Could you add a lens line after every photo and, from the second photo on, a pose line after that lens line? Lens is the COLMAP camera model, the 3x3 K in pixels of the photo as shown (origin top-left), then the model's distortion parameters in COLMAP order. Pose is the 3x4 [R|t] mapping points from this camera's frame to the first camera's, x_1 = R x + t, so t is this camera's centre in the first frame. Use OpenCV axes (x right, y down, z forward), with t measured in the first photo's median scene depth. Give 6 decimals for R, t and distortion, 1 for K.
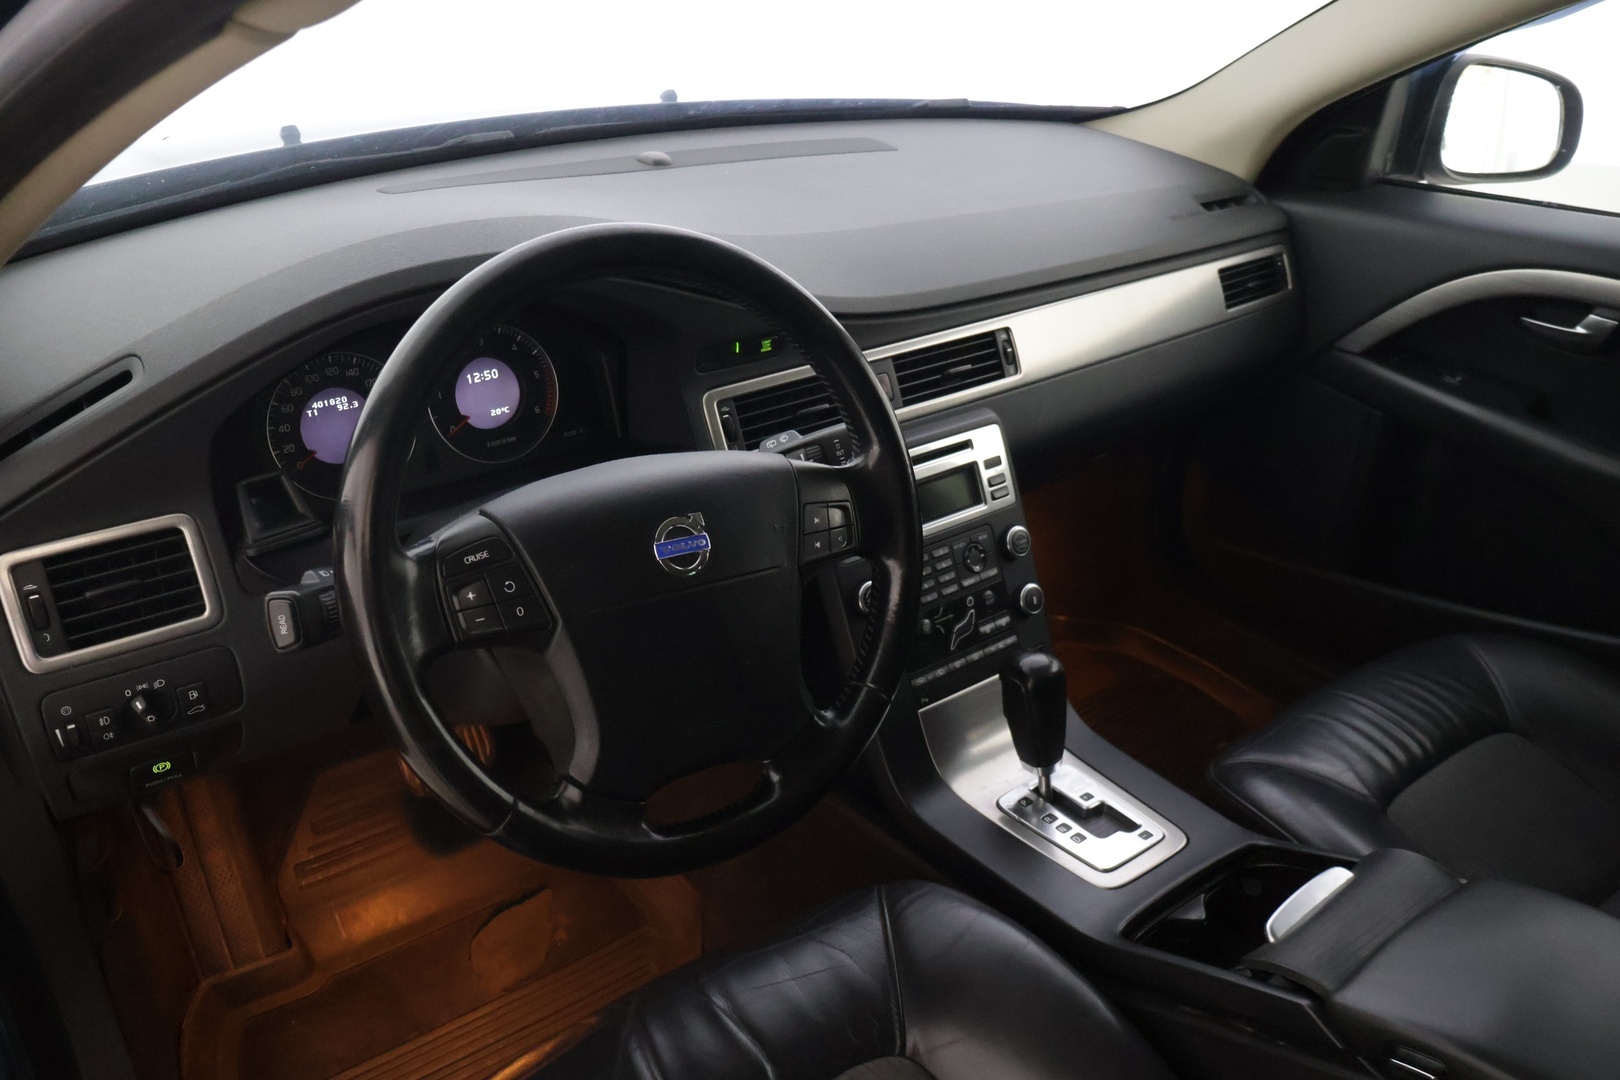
lens RADIAL K [[1352.2, 0, 807.2], [0, 1352.2, 540.7], [0, 0, 1]] dist [0.000869, -0.012759]
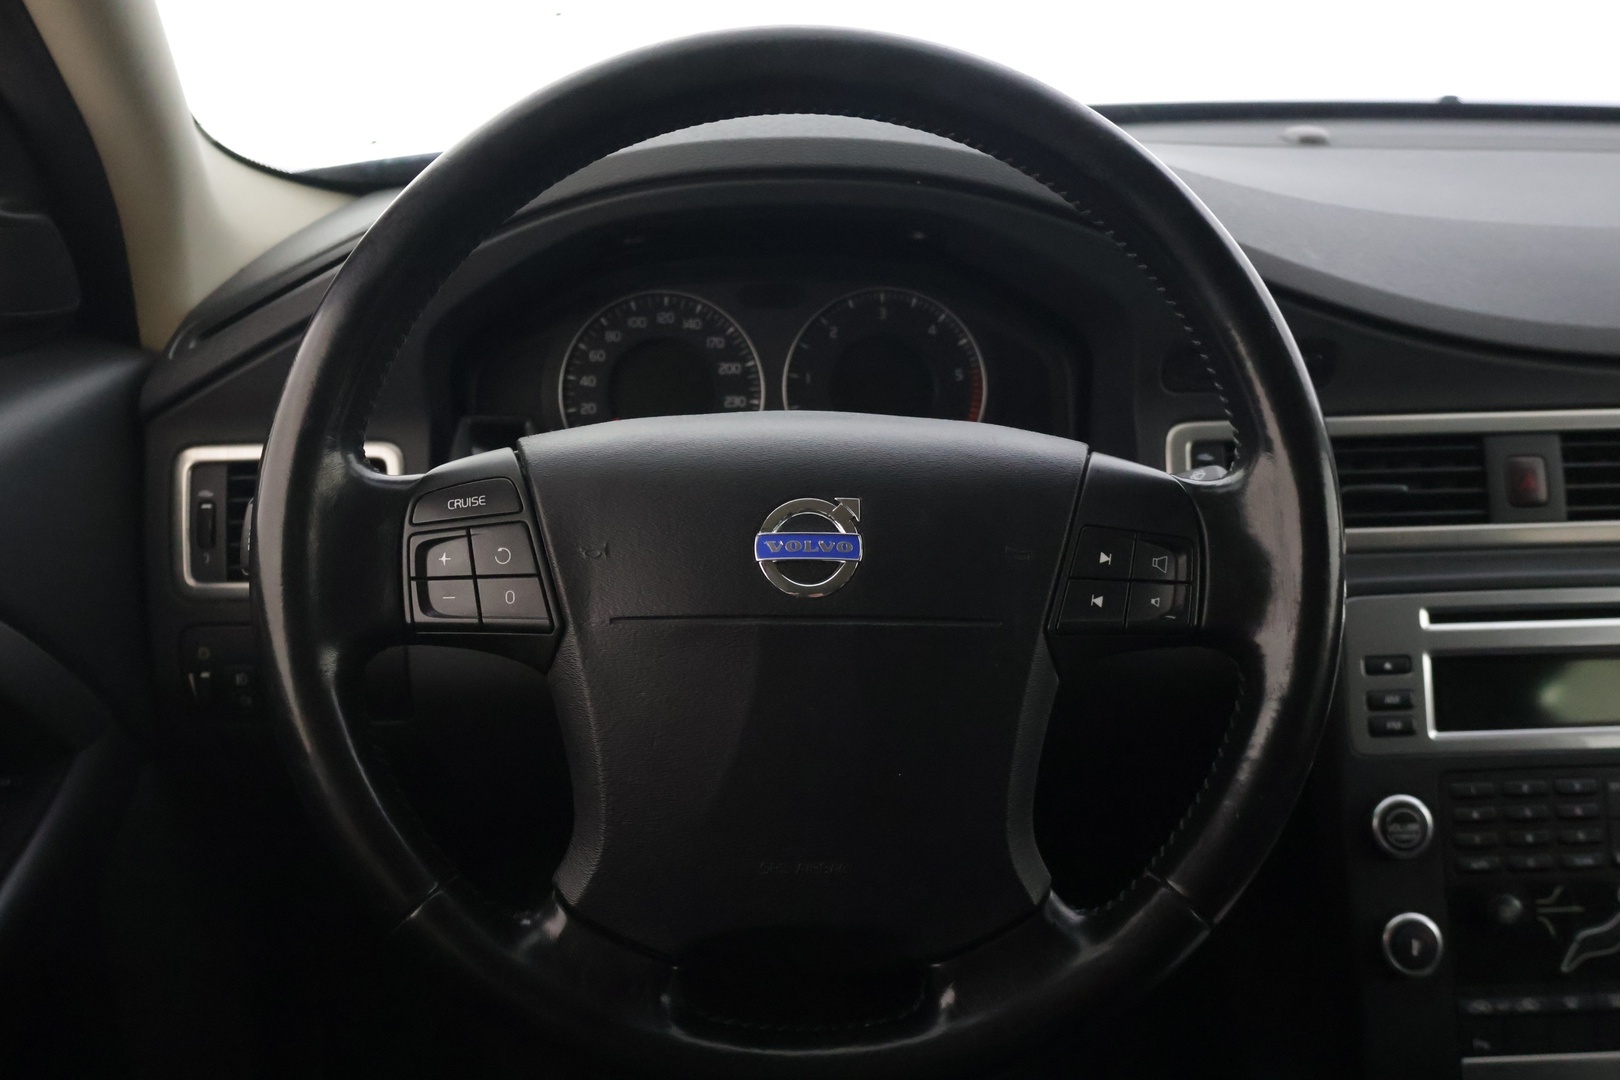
lens RADIAL K [[1643.6, 0, 800.5], [0, 1643.6, 545.0], [0, 0, 1]] dist [-0.012350, 0.000000]
pose [[0.814103, 0.158822, -0.558580, 0.206157], [-0.238652, 0.968397, -0.072477, 0.038259], [0.529417, 0.192310, 0.826278, 0.284803]]
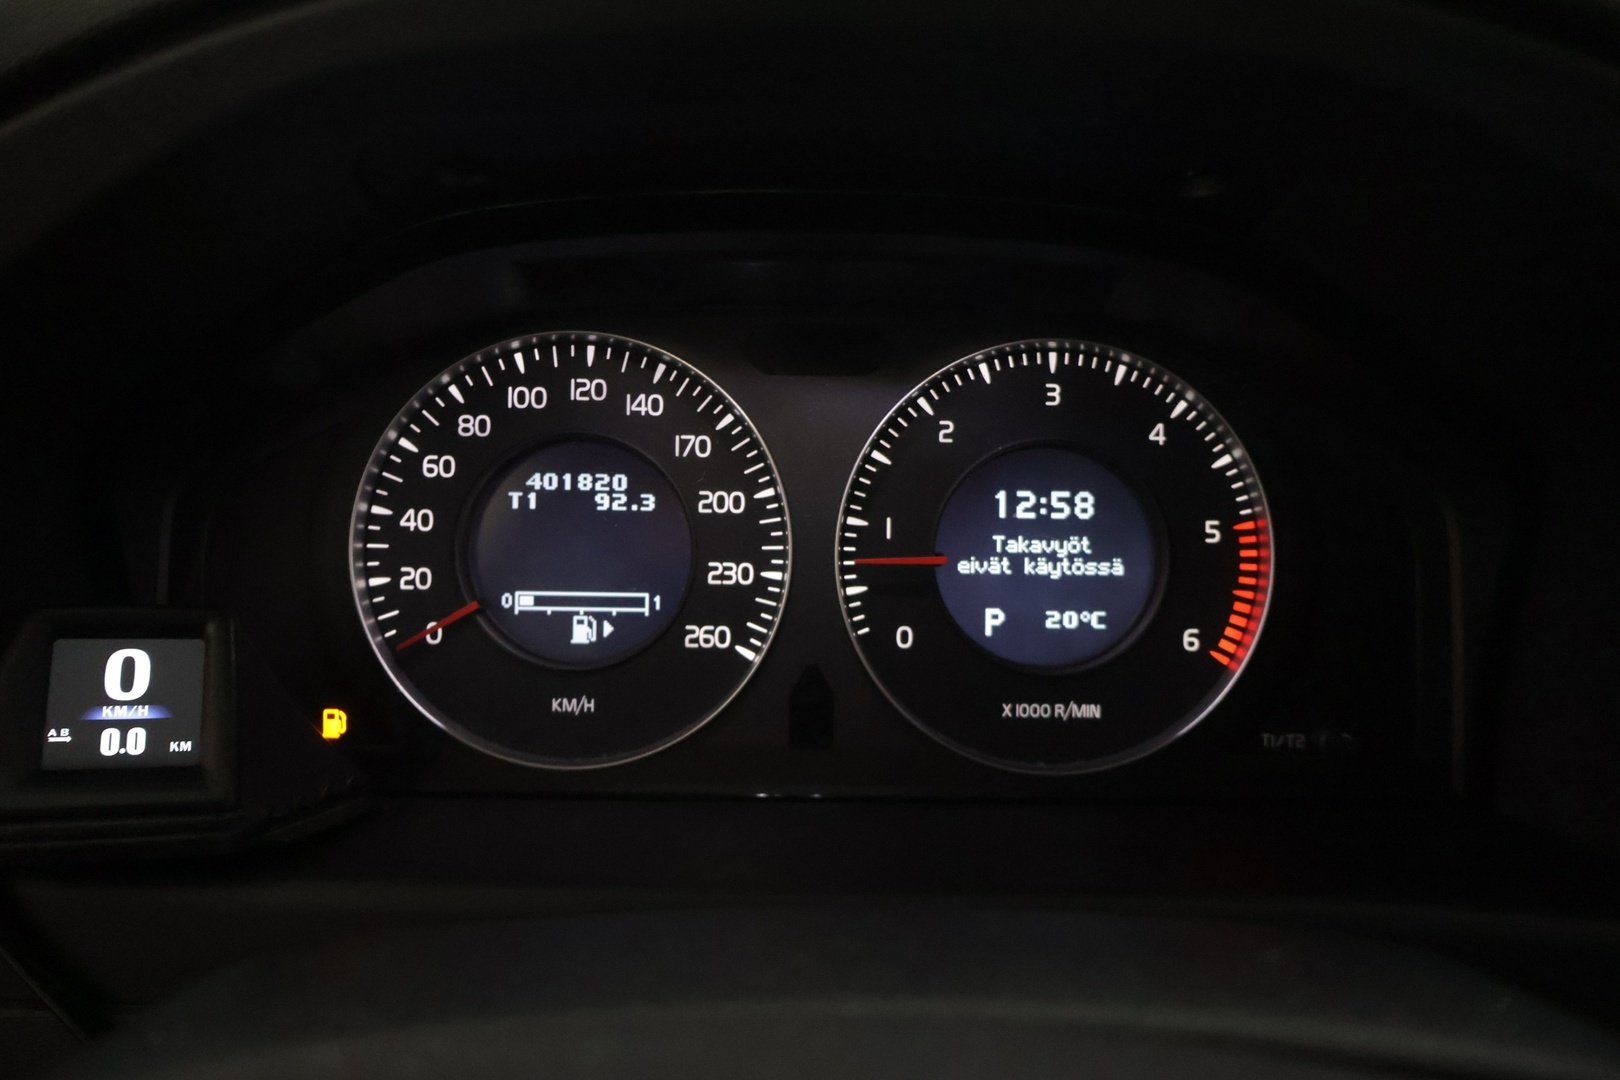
lens RADIAL K [[1352.2, 0, 811.1], [0, 1352.2, 536.5], [0, 0, 1]] dist [0.000869, -0.012759]
pose [[0.801632, 0.157270, -0.576760, -0.090494], [-0.271851, 0.955152, -0.117393, -0.057783], [0.532431, 0.250899, 0.808435, 0.679314]]
